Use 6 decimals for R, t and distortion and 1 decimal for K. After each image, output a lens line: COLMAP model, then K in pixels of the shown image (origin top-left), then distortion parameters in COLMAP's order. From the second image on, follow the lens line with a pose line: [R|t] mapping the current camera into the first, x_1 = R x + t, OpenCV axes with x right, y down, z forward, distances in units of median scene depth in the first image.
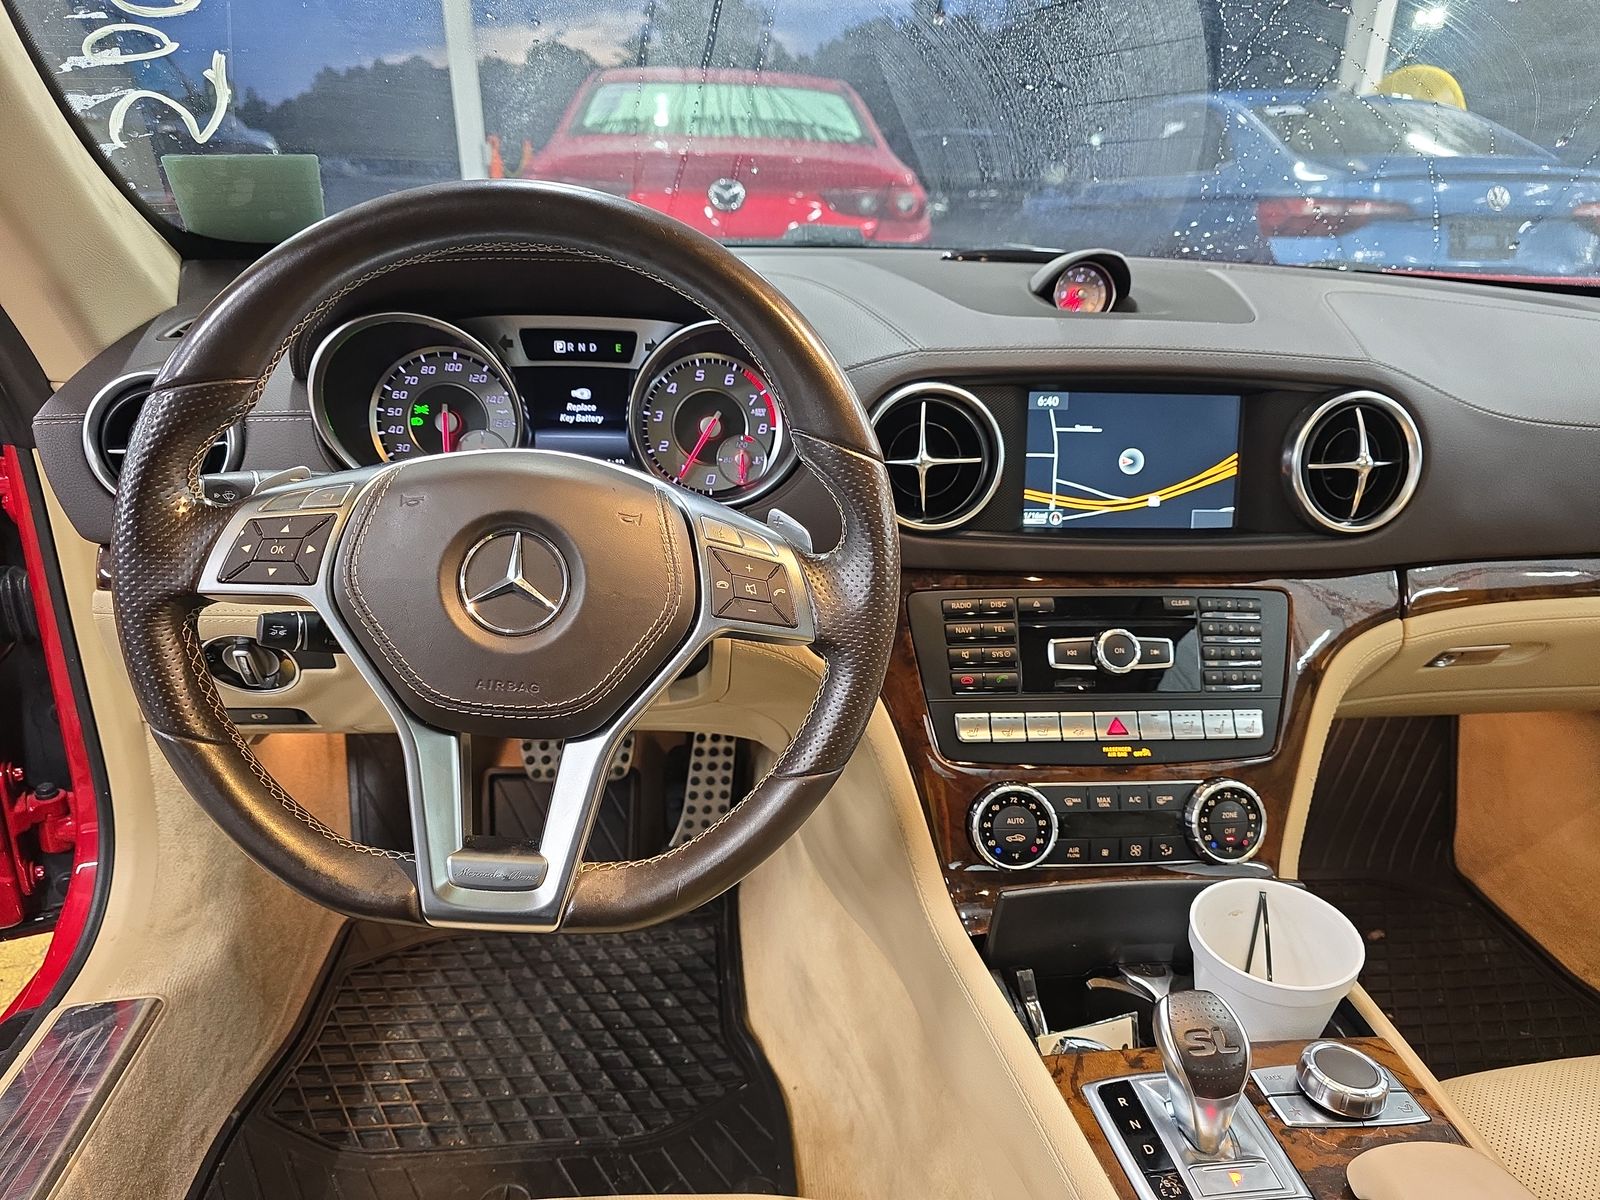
lens RADIAL K [[1107.5, 0, 800.0], [0, 1107.5, 600.0], [0, 0, 1]] dist [0.041250, -0.042046]
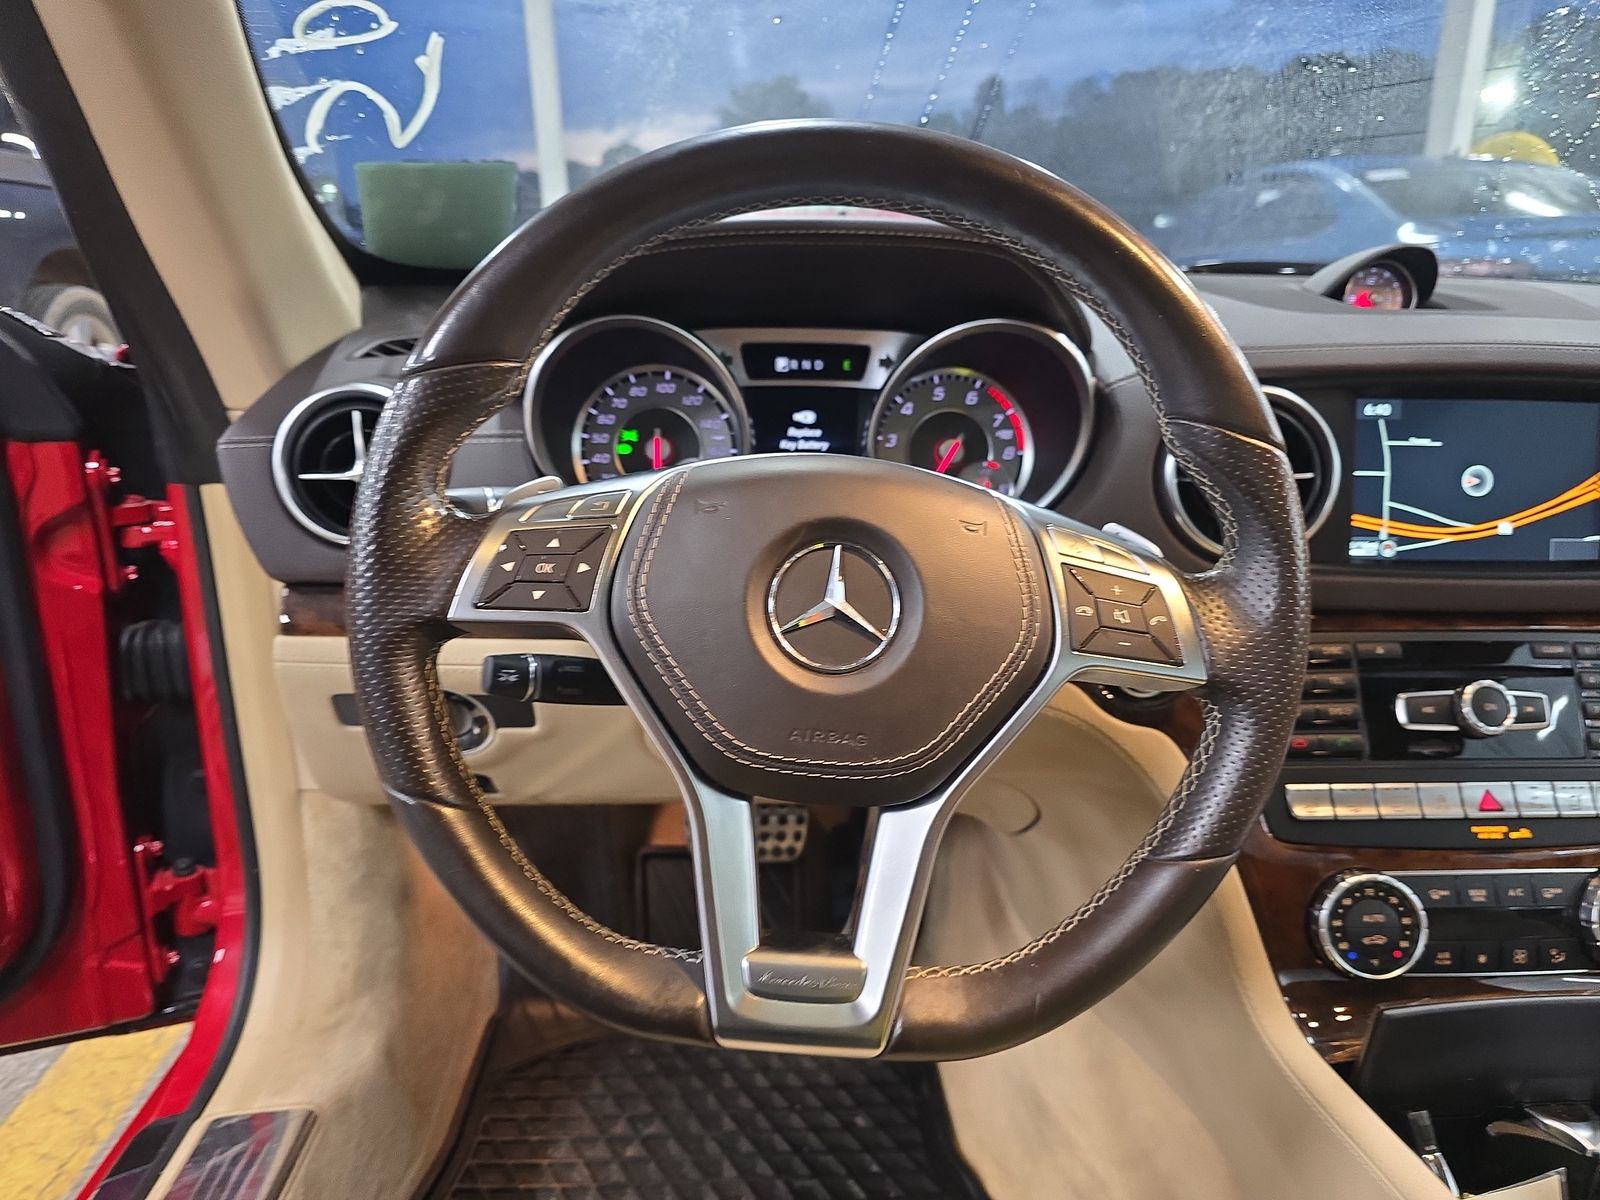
lens RADIAL K [[1107.2, 0, 800.0], [0, 1107.2, 600.0], [0, 0, 1]] dist [0.051651, -0.072926]
pose [[0.998329, -0.004187, -0.057636, -0.153951], [0.000022, 0.997398, -0.072086, 0.023869], [0.057788, 0.071964, 0.995732, 0.134739]]
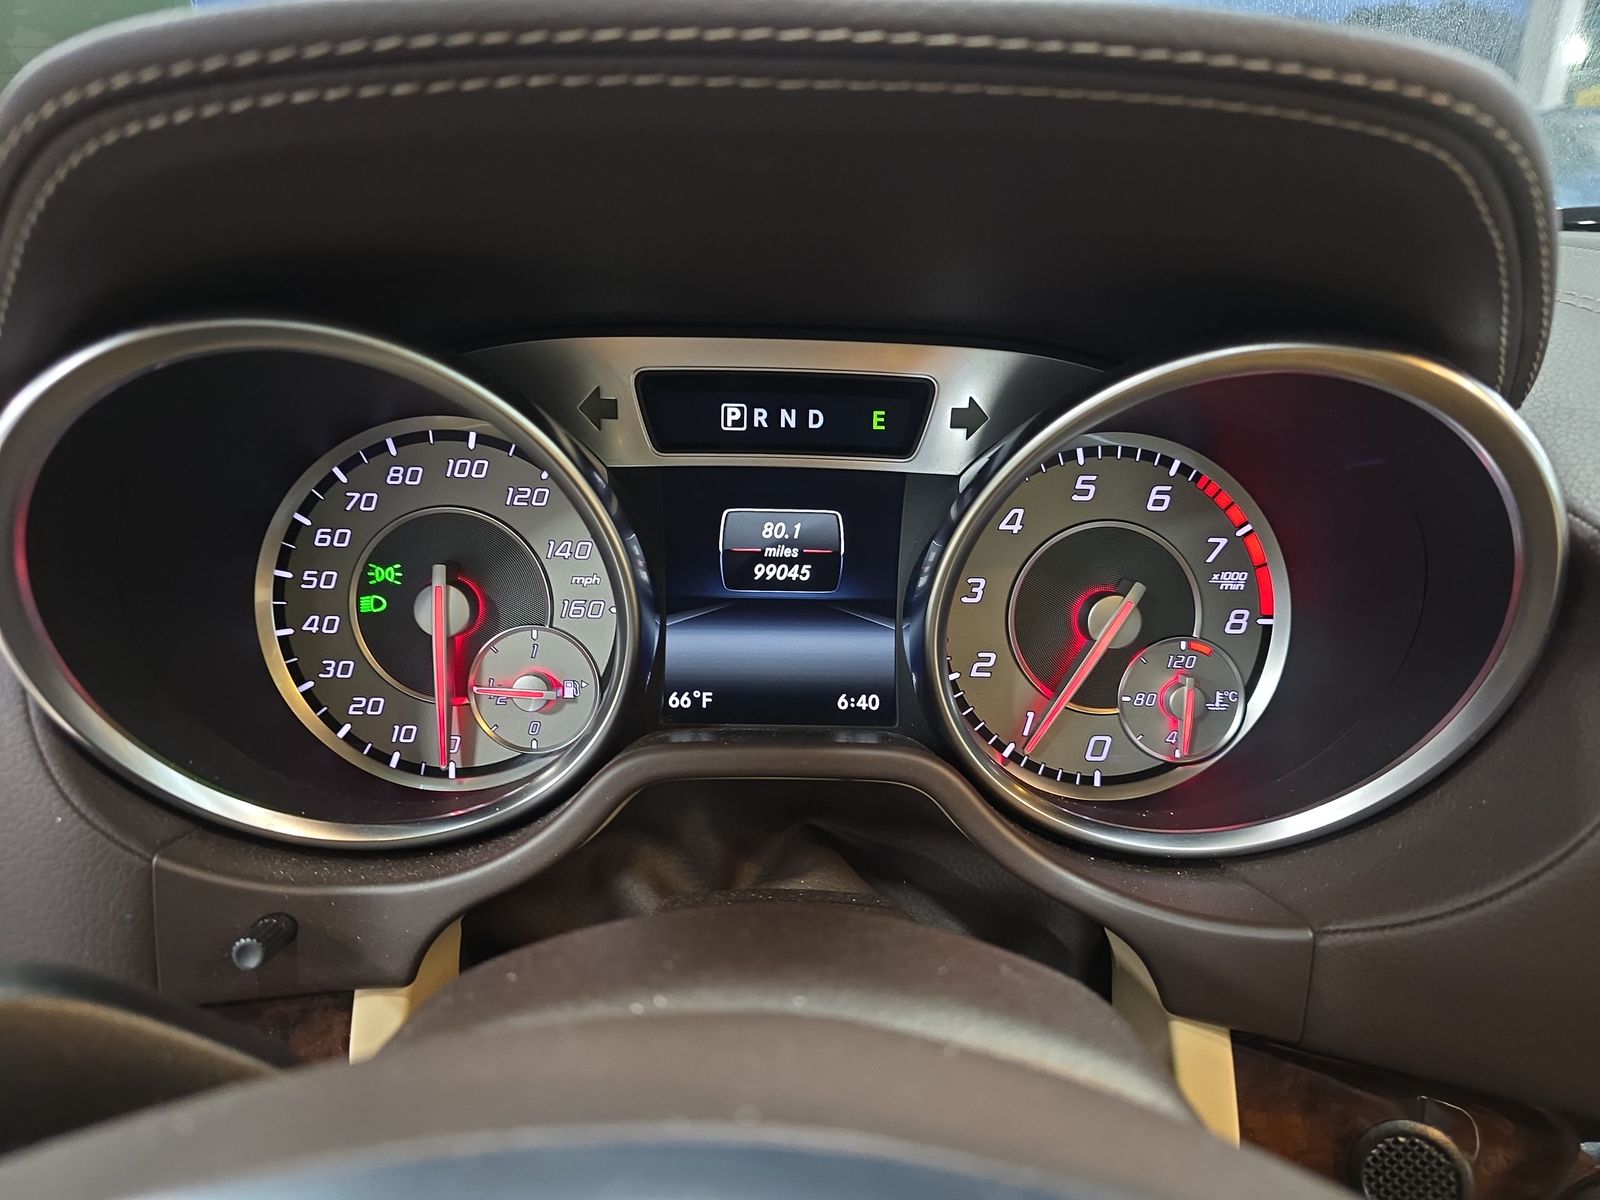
lens RADIAL K [[1107.2, 0, 800.0], [0, 1107.2, 600.0], [0, 0, 1]] dist [0.051651, -0.072926]
pose [[0.996203, 0.016662, -0.085446, -0.160023], [-0.020297, 0.998918, -0.041850, -0.148883], [0.084656, 0.043426, 0.995463, 0.621066]]
